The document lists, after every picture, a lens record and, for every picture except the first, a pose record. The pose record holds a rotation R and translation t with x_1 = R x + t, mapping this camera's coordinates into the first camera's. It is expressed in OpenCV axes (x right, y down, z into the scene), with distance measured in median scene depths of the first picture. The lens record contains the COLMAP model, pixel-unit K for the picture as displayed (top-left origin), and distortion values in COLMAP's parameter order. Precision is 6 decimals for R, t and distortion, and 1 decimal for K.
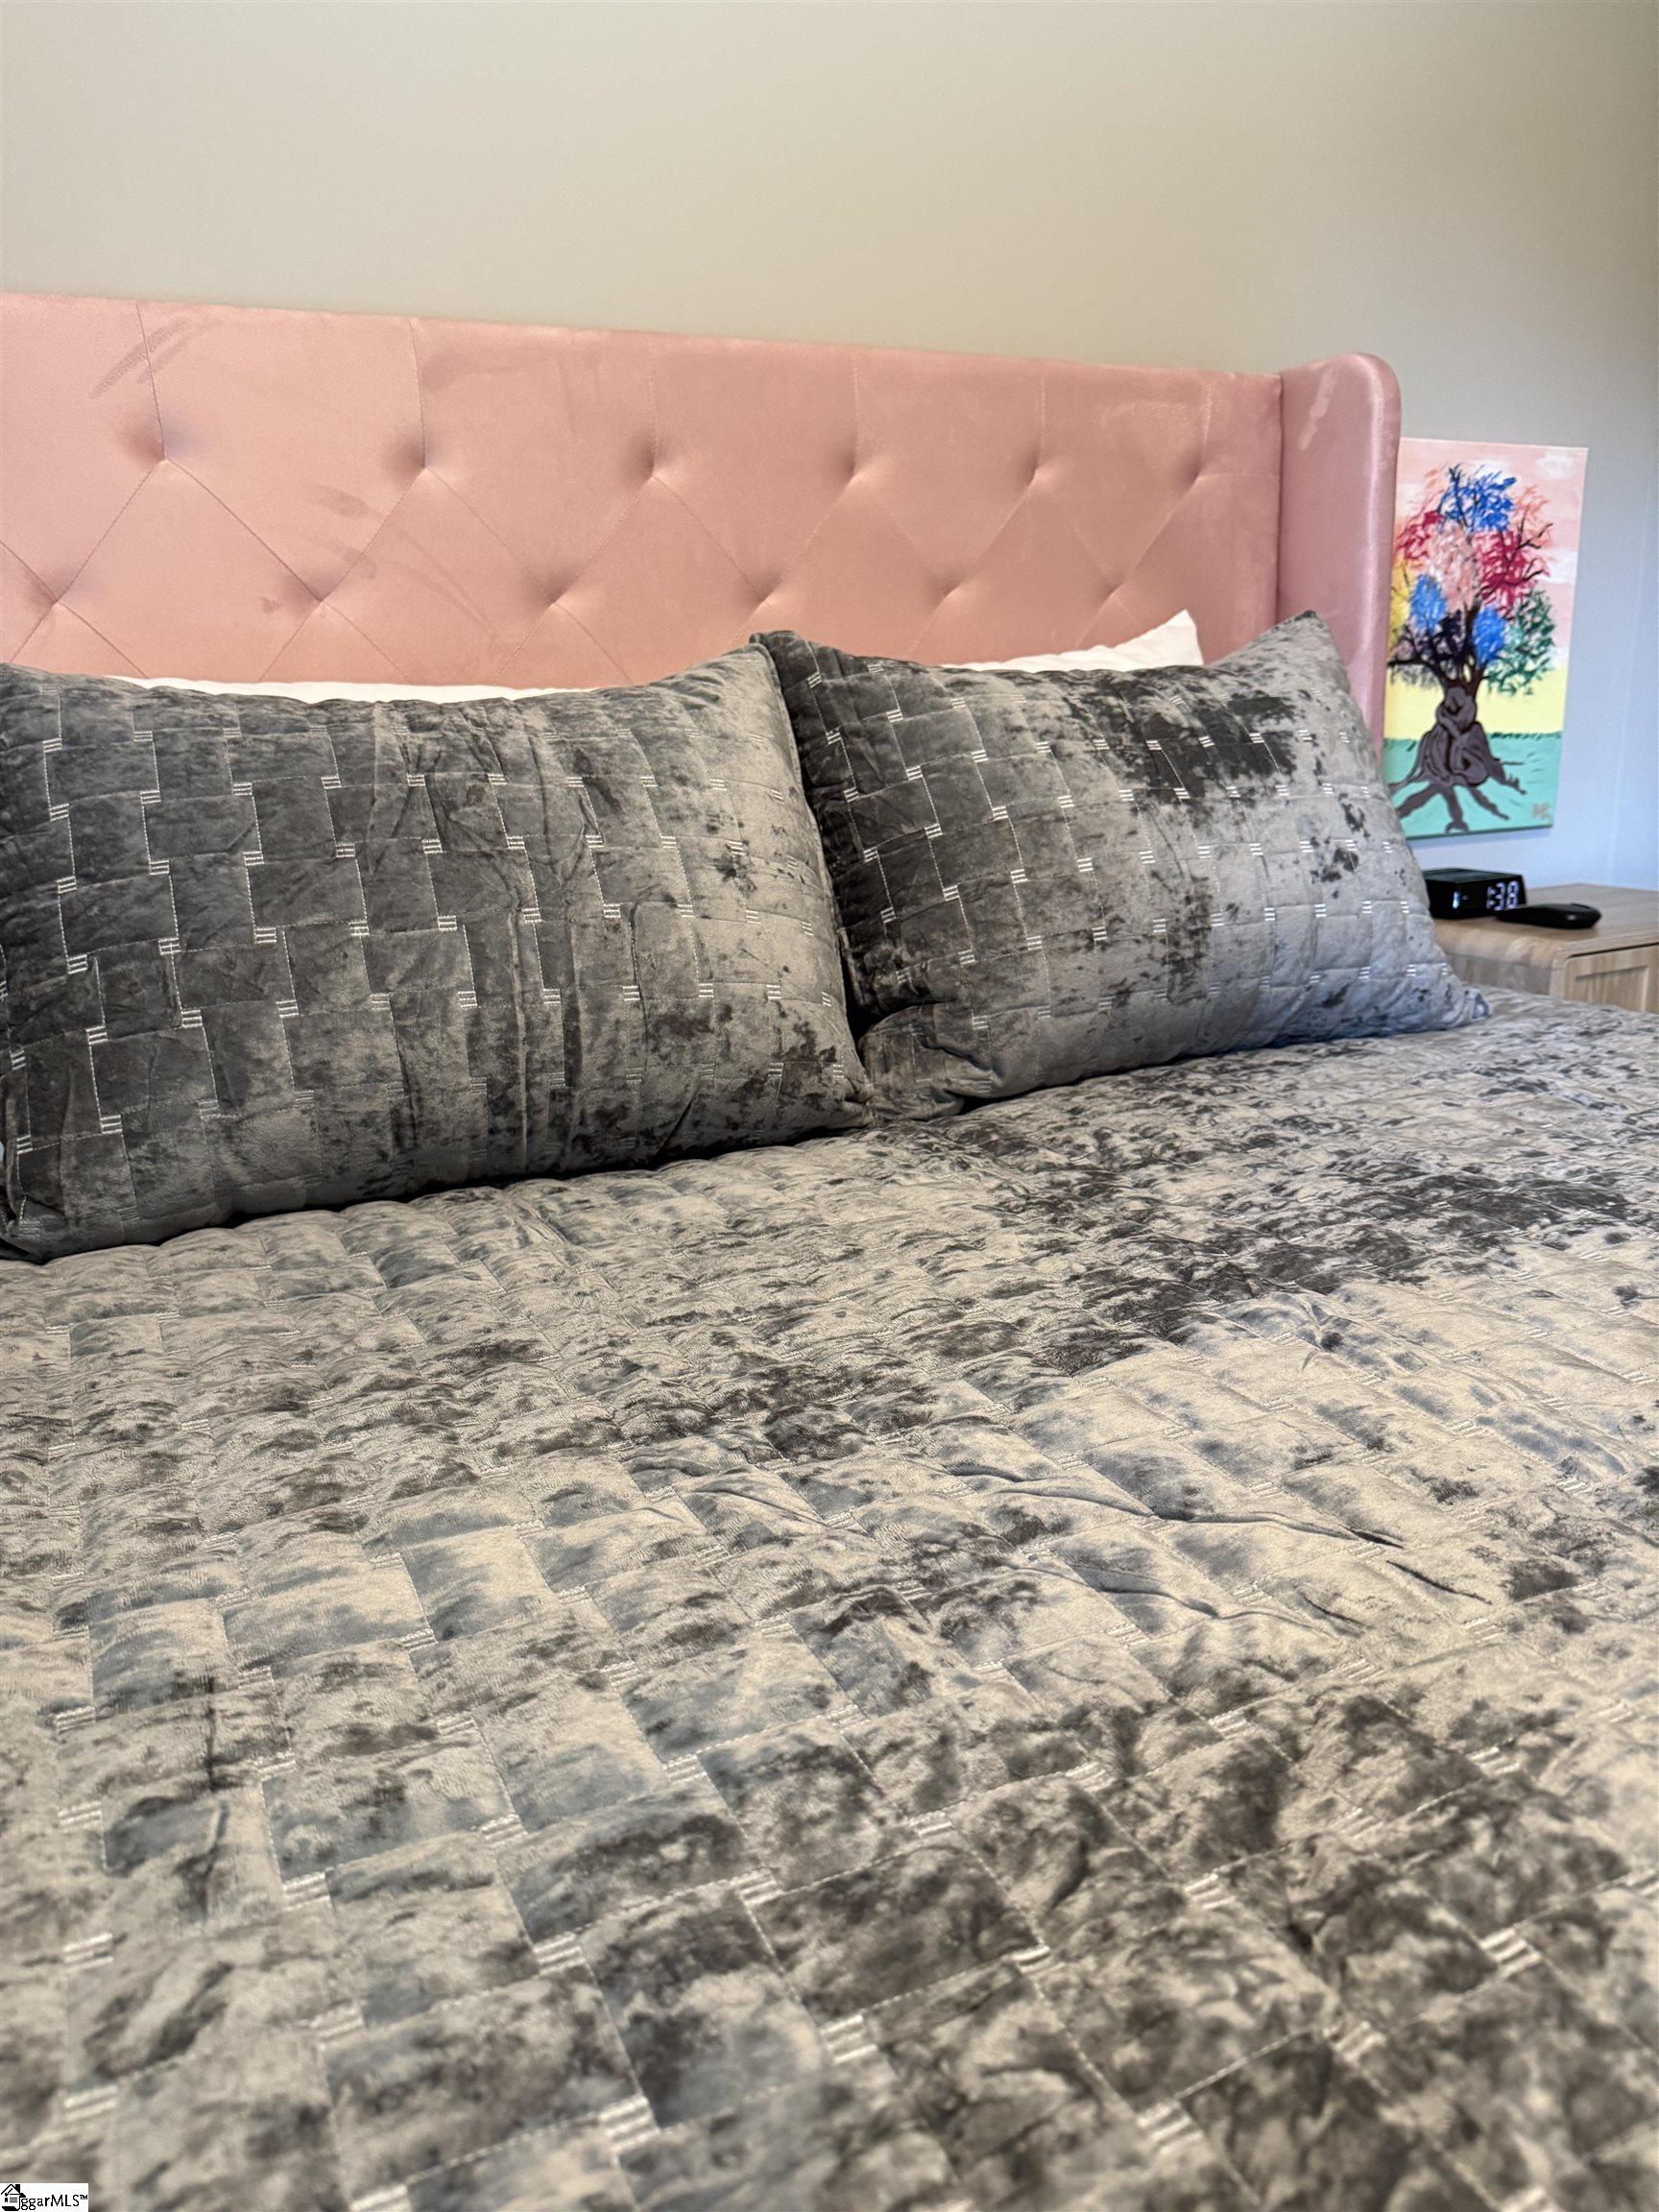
lens RADIAL K [[1553.2, 0, 837.3], [0, 1553.2, 1124.1], [0, 0, 1]] dist [0.032209, -0.052073]
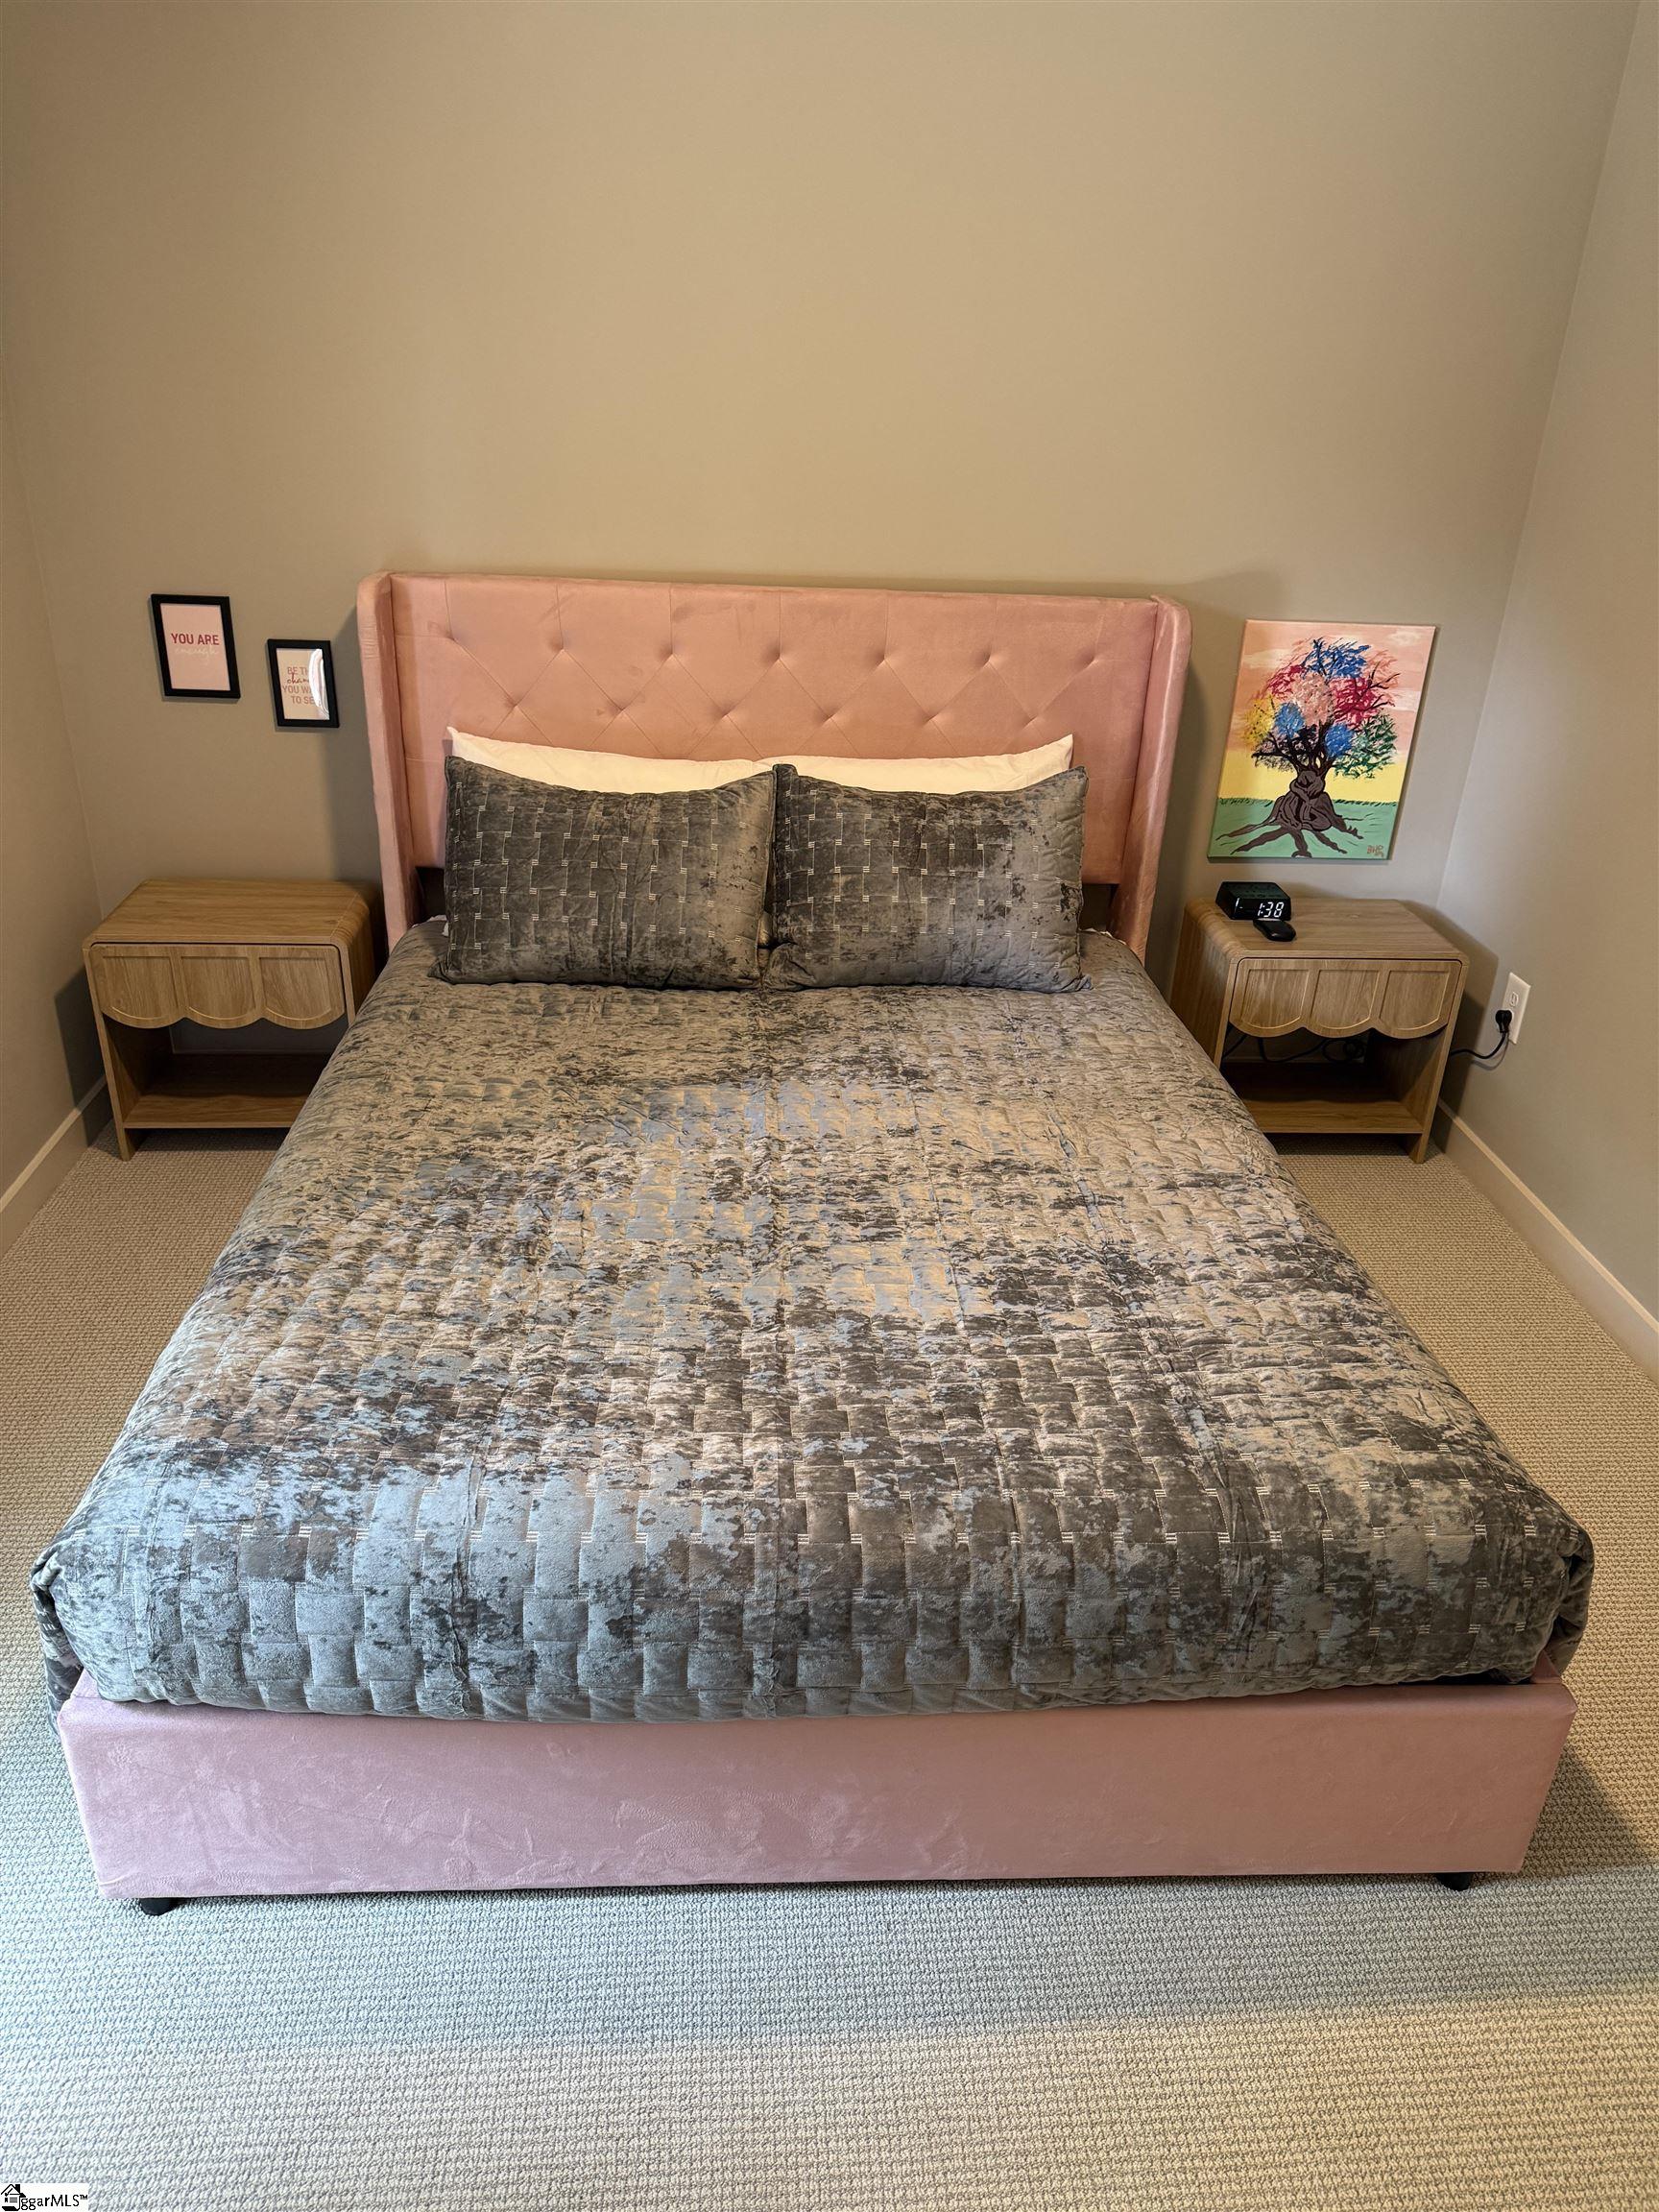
lens RADIAL K [[1553.2, 0, 829.1], [0, 1553.2, 1106.4], [0, 0, 1]] dist [0.032209, -0.052073]
pose [[0.919986, 0.227229, -0.319364, 0.811613], [-0.167791, 0.964689, 0.203029, -0.287107], [0.354221, -0.133197, 0.925627, -1.087457]]
